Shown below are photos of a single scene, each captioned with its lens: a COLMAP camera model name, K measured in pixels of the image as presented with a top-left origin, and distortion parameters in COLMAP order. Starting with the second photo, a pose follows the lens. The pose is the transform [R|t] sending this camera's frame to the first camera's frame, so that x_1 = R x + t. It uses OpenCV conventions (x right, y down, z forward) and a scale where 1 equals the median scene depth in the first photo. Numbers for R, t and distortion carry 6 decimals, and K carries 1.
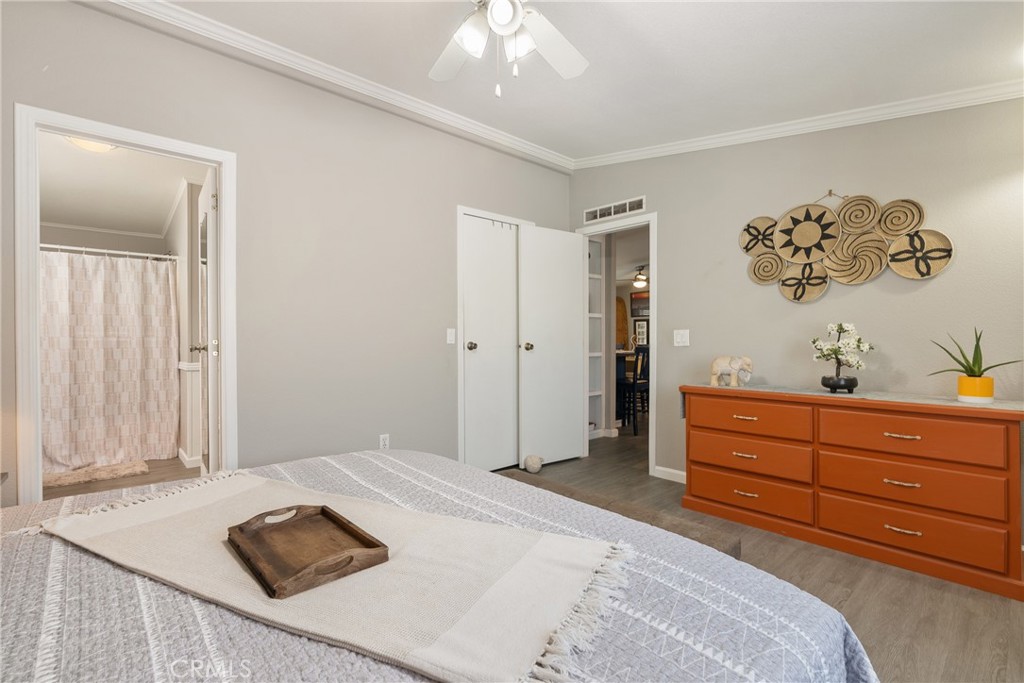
lens RADIAL K [[466.4, 0, 510.7], [0, 466.4, 334.6], [0, 0, 1]] dist [-0.002755, 0.001181]
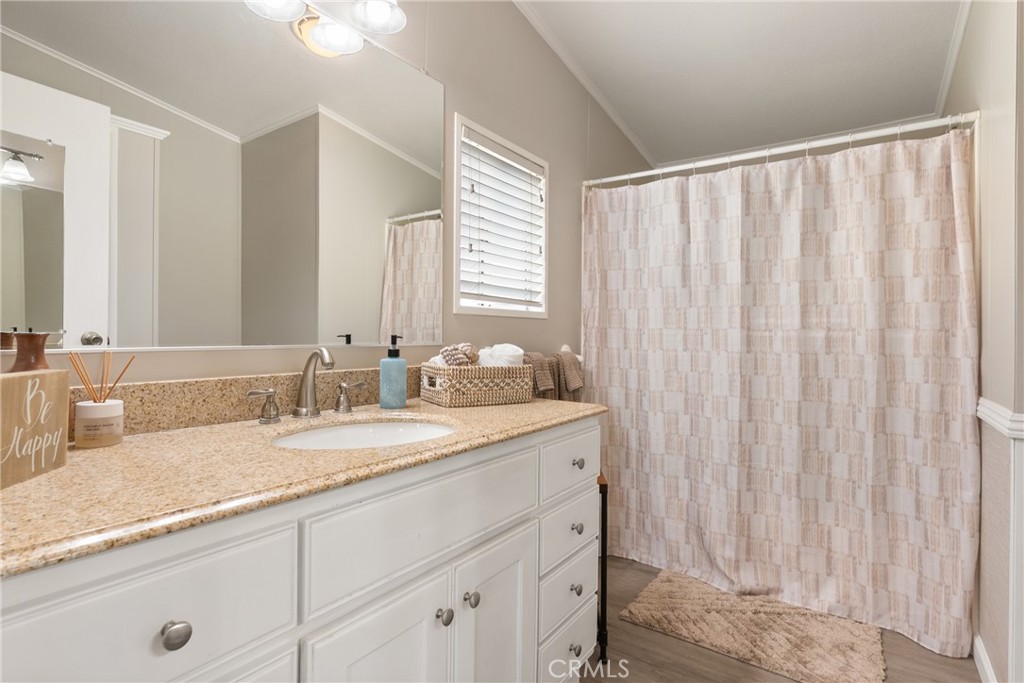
lens RADIAL K [[495.1, 0, 510.5], [0, 495.1, 338.4], [0, 0, 1]] dist [-0.003656, 0.000515]
pose [[0.211294, 0.005959, -0.977404, -0.444555], [-0.007971, 0.999959, 0.004373, 0.014944], [0.977390, 0.006867, 0.211333, 0.604842]]
